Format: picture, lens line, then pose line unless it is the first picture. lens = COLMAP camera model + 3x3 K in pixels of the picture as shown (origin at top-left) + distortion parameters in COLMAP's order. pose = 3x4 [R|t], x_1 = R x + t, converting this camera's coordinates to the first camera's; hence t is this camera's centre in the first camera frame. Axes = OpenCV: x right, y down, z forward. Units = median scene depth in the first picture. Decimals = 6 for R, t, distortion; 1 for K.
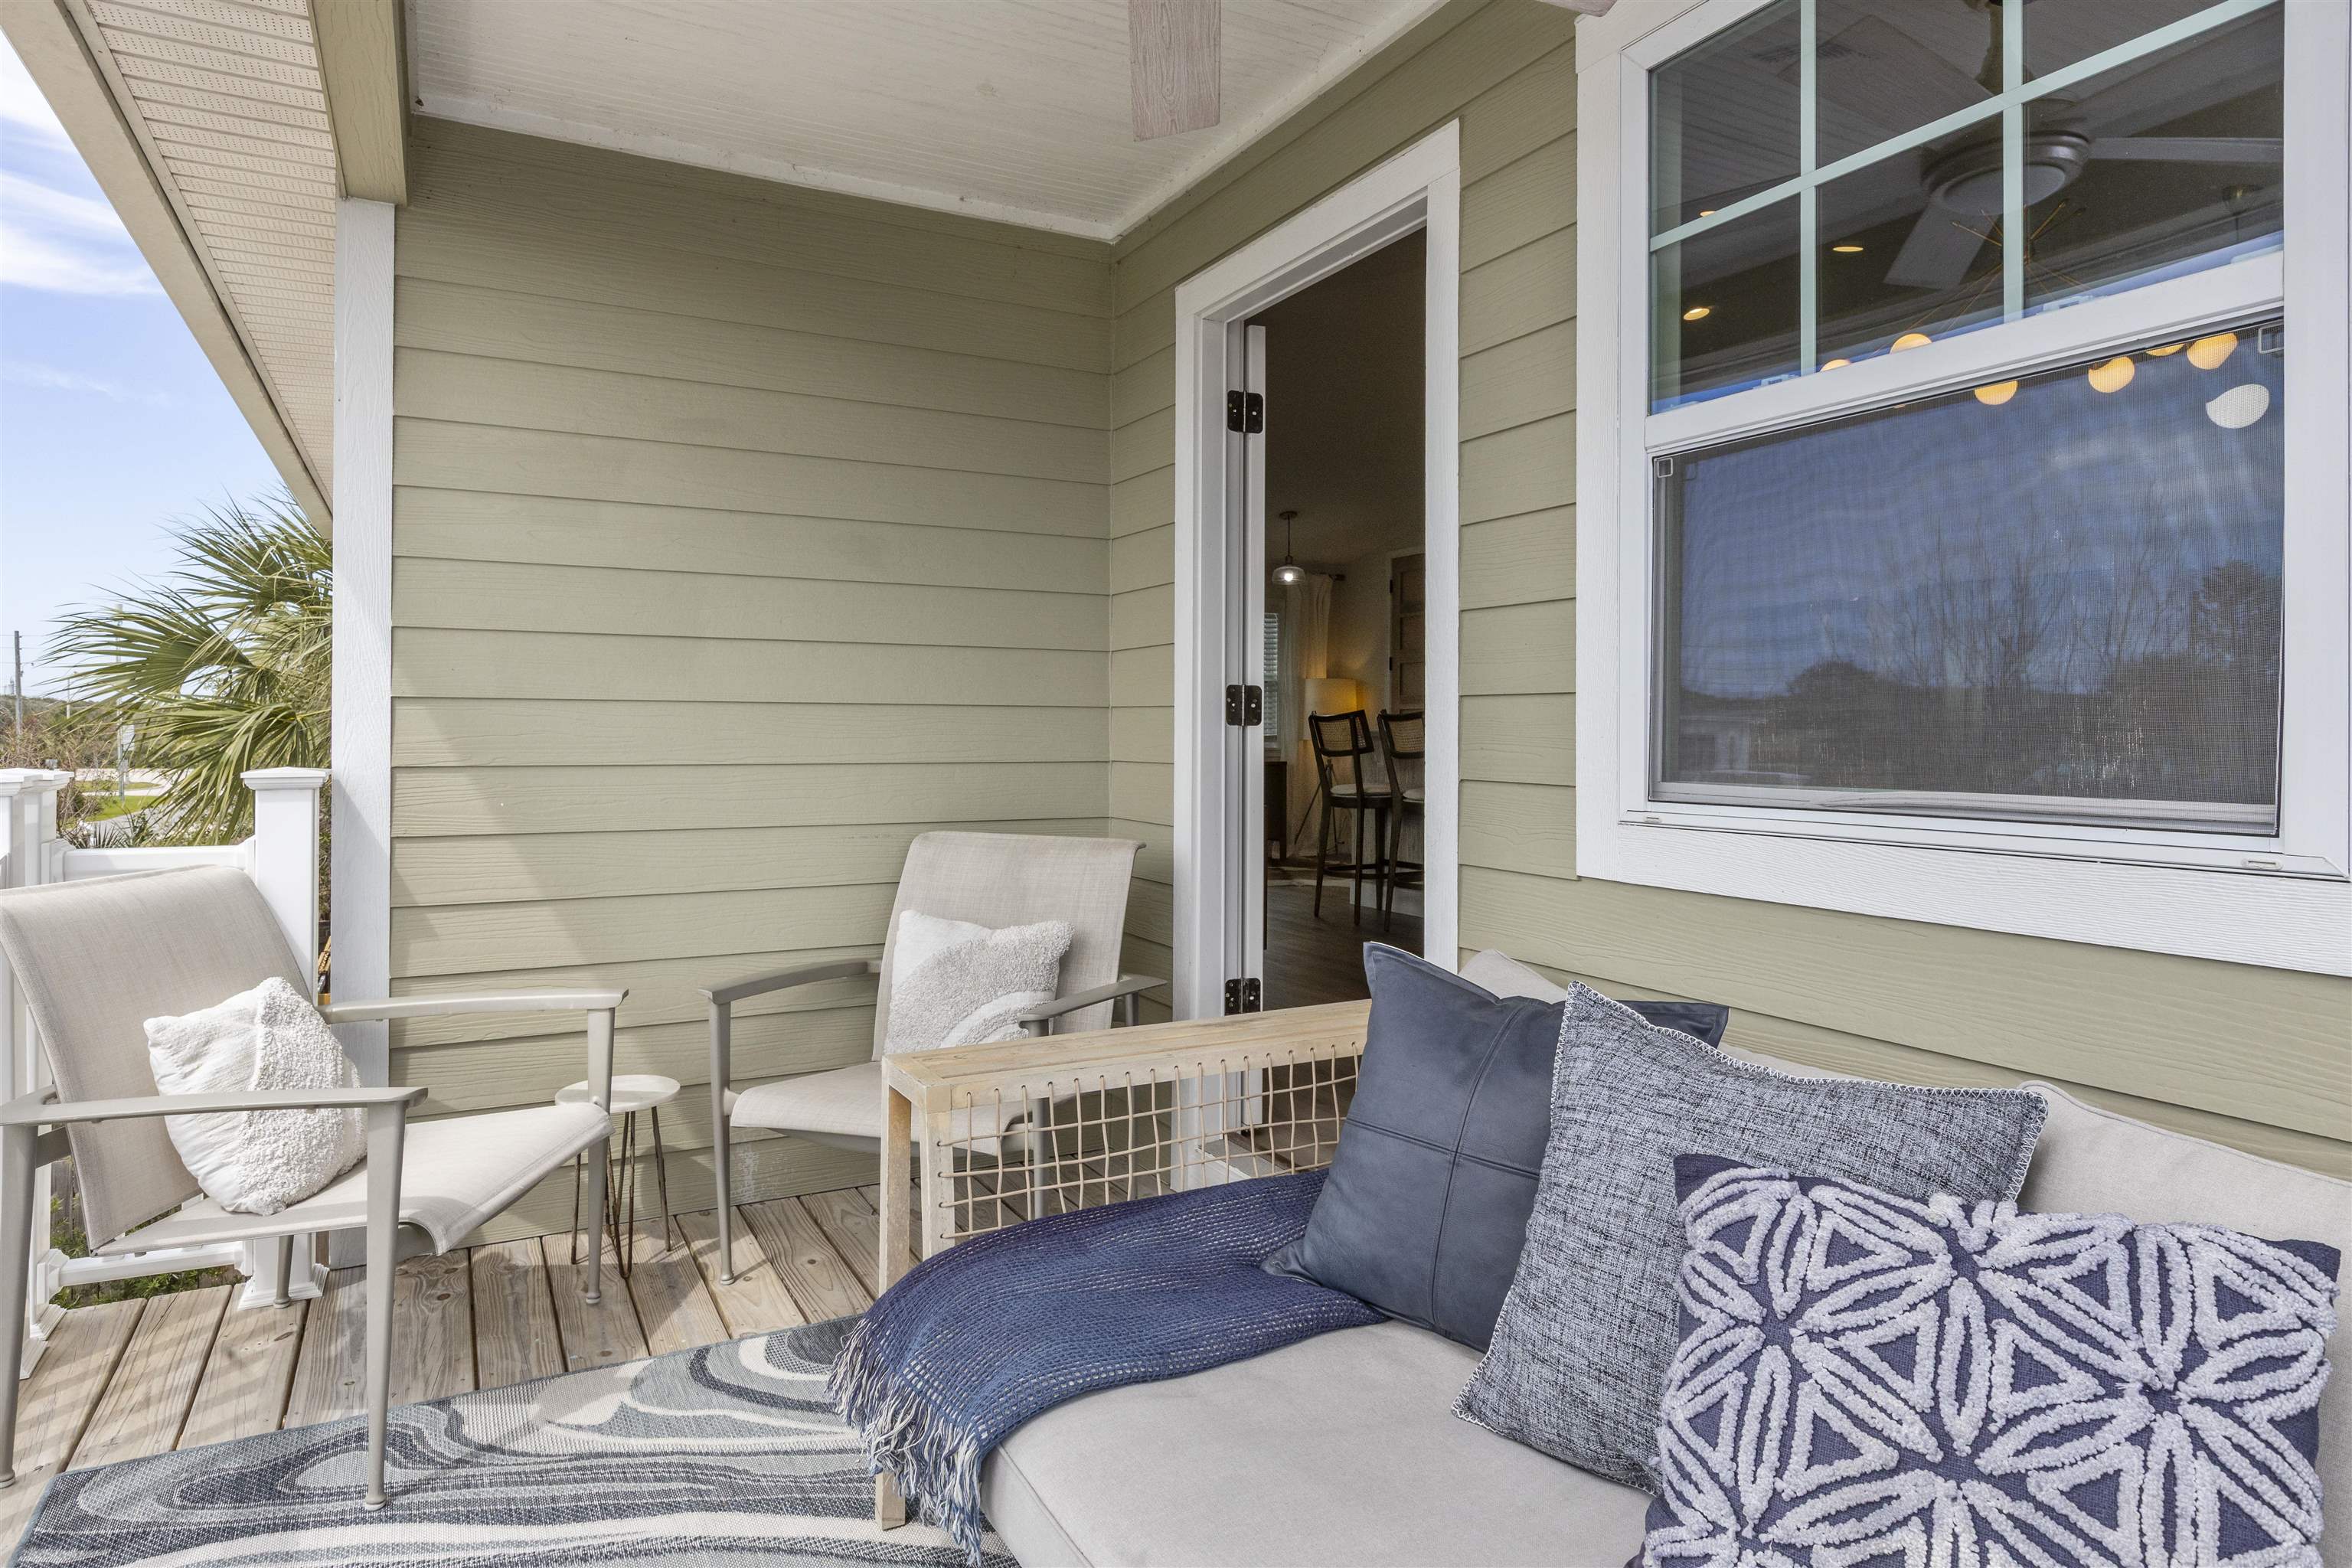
lens RADIAL K [[1369.7, 0, 1176.3], [0, 1369.7, 730.2], [0, 0, 1]] dist [0.000178, -0.000006]
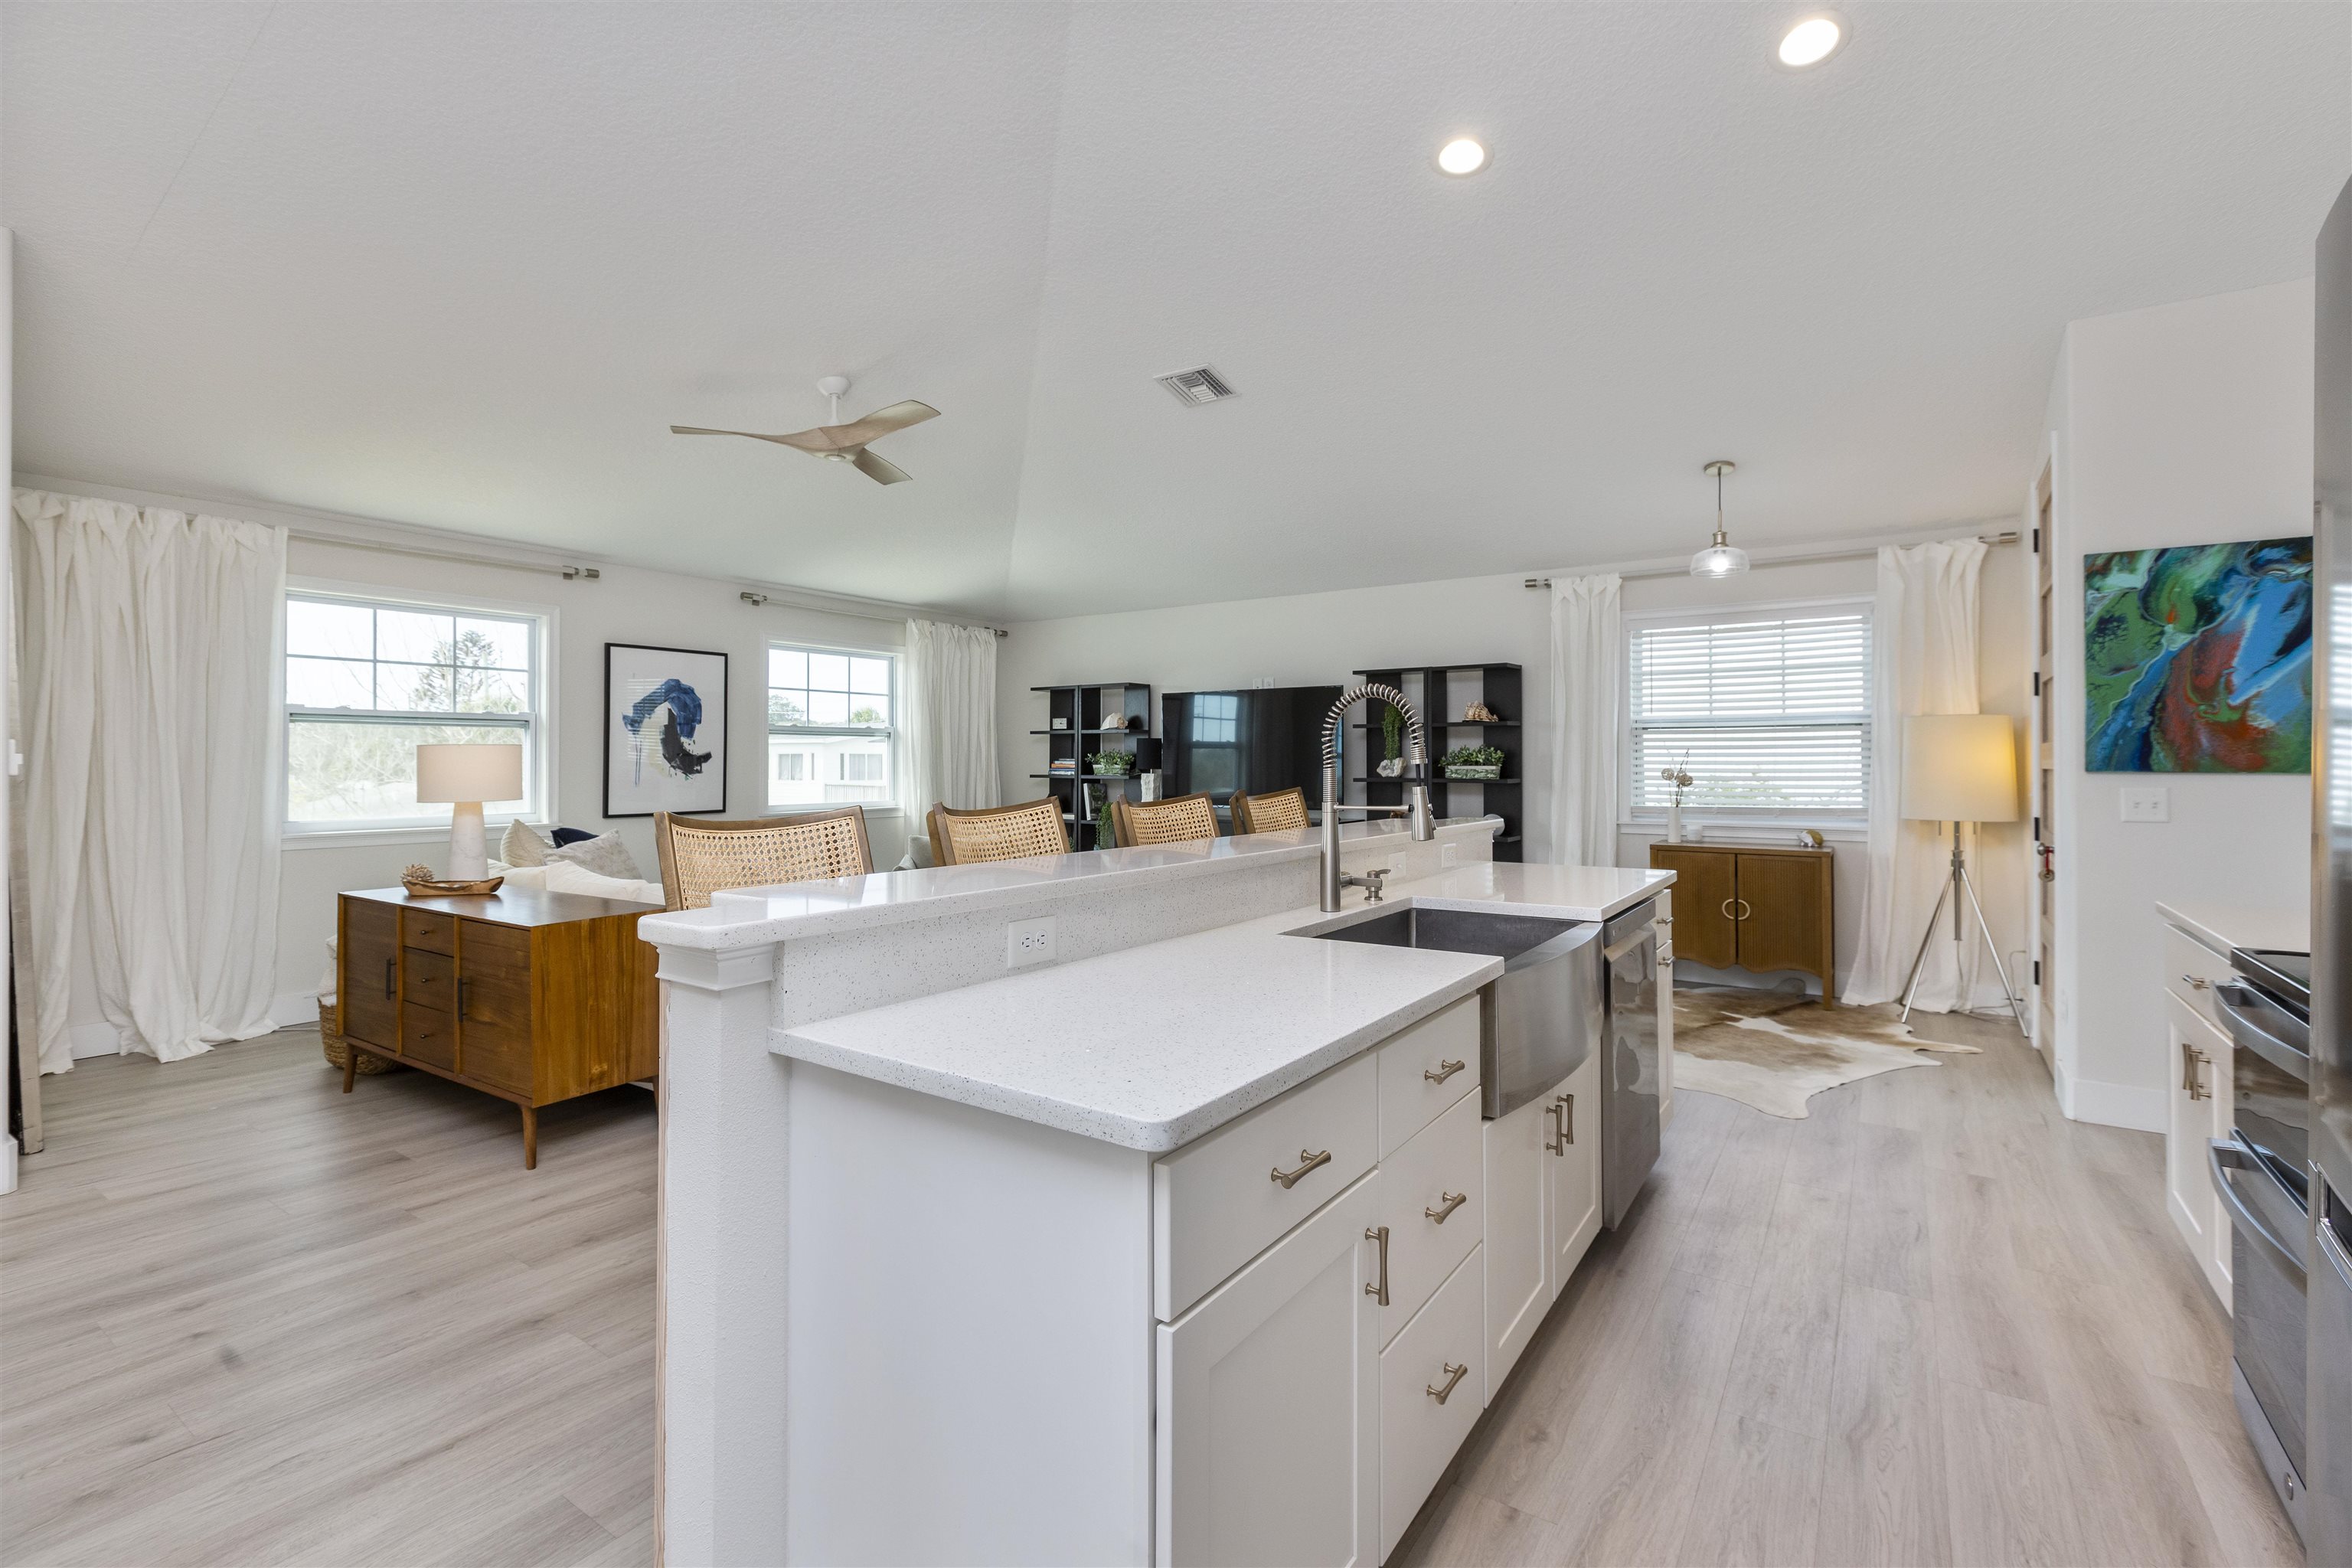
lens RADIAL K [[1047.6, 0, 1165.9], [0, 1047.6, 765.4], [0, 0, 1]] dist [0.000562, -0.000602]
pose [[0.452775, -0.001722, -0.891623, 0.529192], [0.004582, 0.999989, 0.000395, -0.025923], [0.891613, -0.004264, 0.452778, 0.723746]]
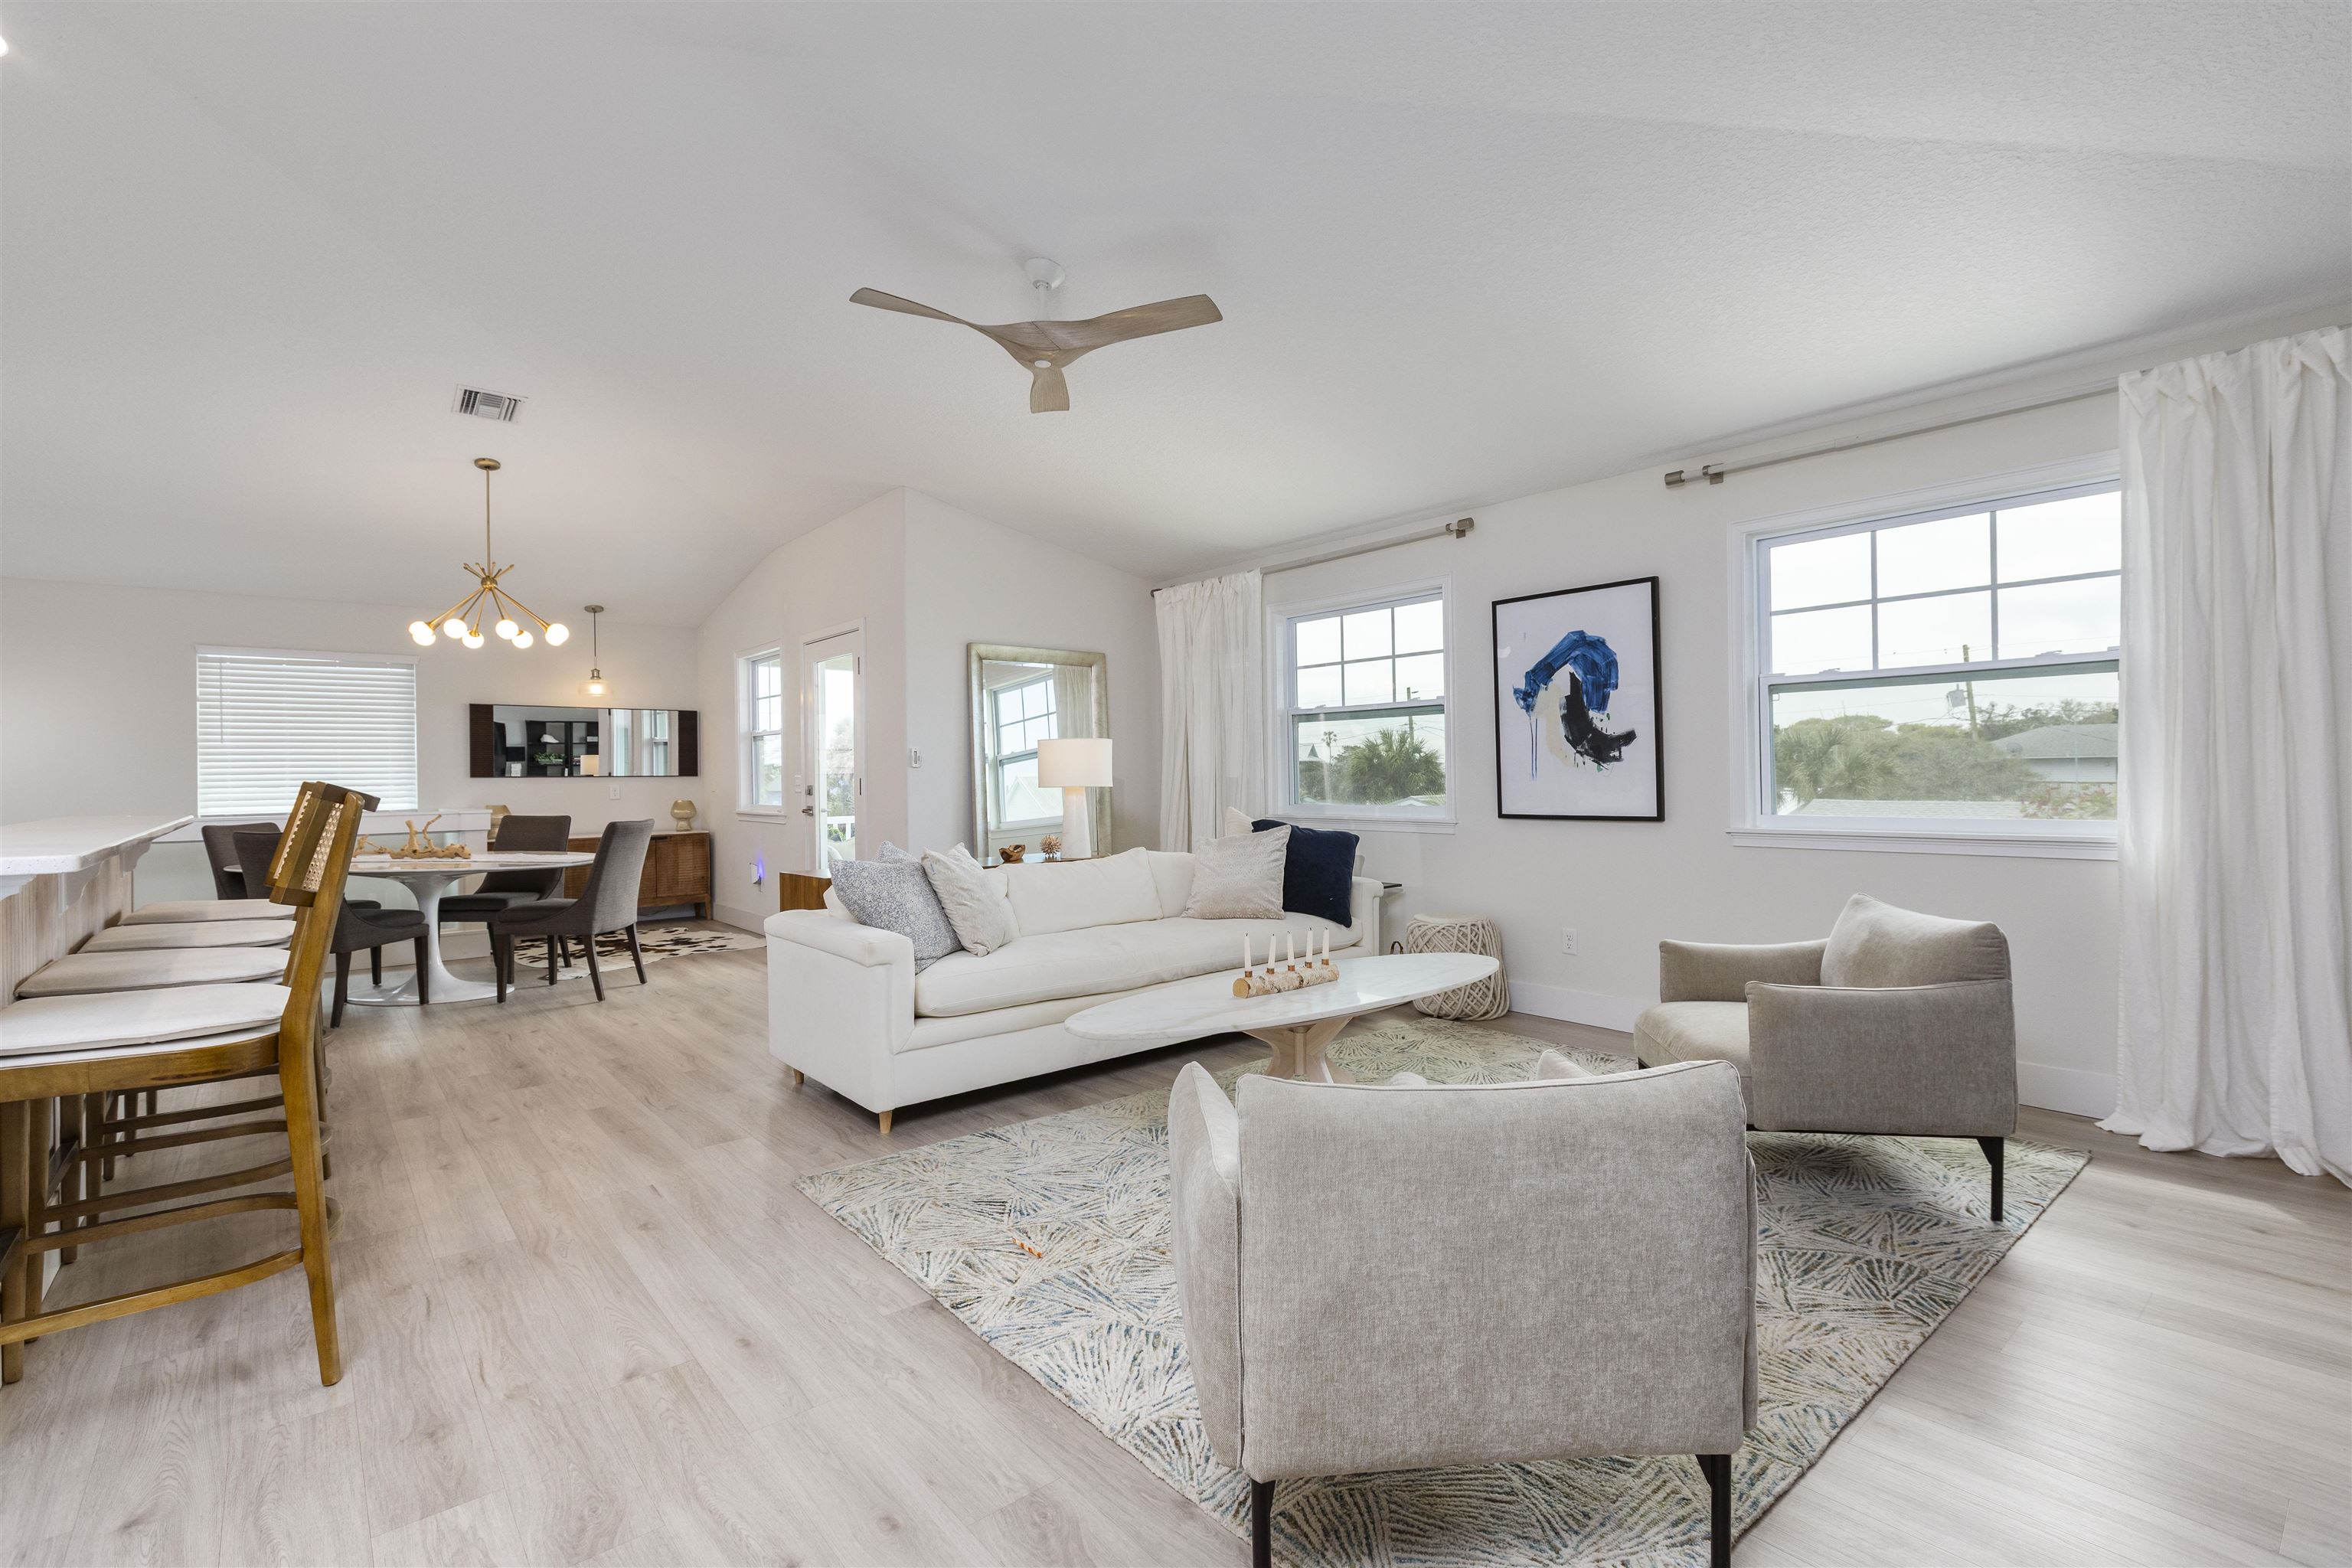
lens RADIAL K [[1058.2, 0, 1167.8], [0, 1058.2, 775.3], [0, 0, 1]] dist [0.000421, -0.000296]
pose [[-0.980359, 0.009045, -0.197014, -0.051721], [0.009799, 0.999948, -0.002853, -0.013718], [0.196978, -0.004728, -0.980397, 1.311313]]
